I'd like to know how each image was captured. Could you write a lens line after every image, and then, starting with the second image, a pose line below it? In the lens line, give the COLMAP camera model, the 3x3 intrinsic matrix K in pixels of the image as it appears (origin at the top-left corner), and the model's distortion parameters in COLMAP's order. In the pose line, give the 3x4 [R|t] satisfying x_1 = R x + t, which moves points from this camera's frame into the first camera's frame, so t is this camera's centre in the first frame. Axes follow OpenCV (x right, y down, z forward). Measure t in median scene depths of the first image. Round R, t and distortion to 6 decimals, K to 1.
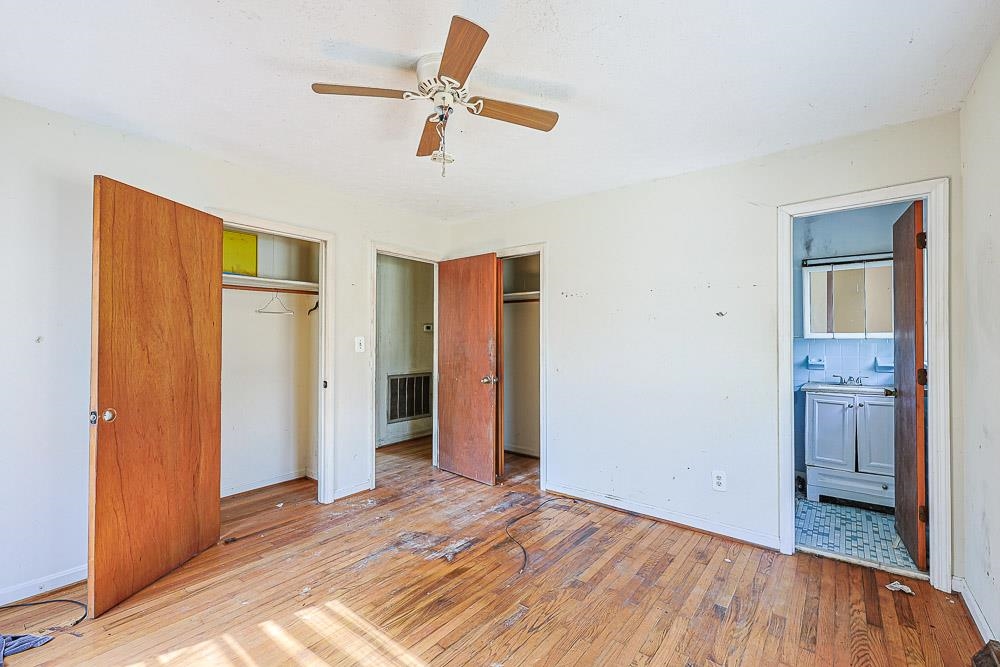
lens RADIAL K [[427.7, 0, 493.1], [0, 427.7, 332.7], [0, 0, 1]] dist [-0.007404, 0.000191]
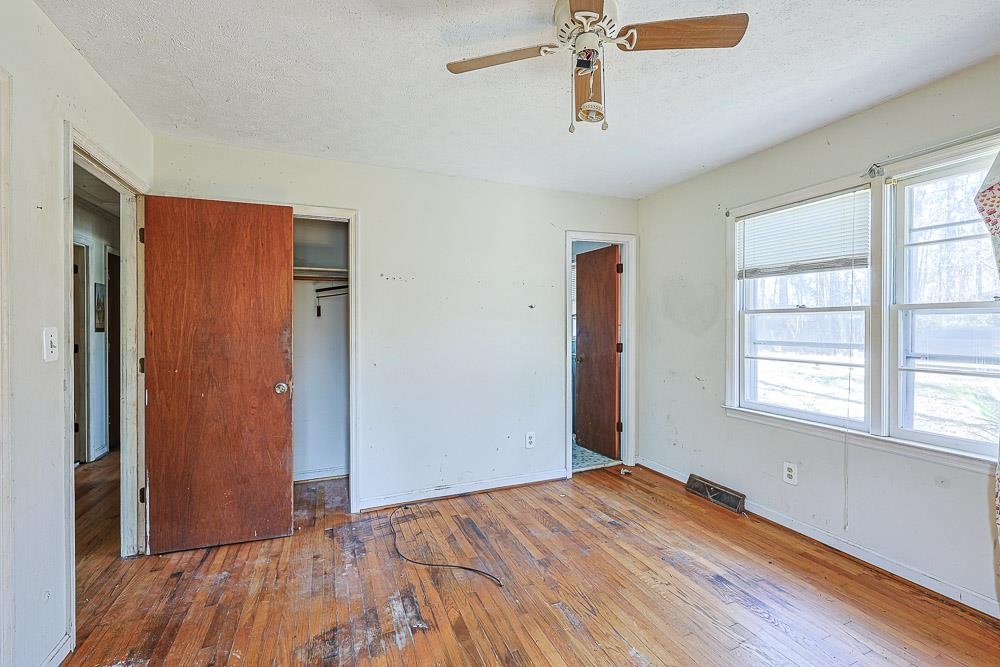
lens RADIAL K [[427.7, 0, 502.1], [0, 427.7, 327.8], [0, 0, 1]] dist [-0.007404, 0.000191]
pose [[0.483809, -0.009442, 0.875123, -0.603623], [-0.003027, 0.999918, 0.012462, 0.003581], [-0.875169, -0.008678, 0.483740, 0.472335]]
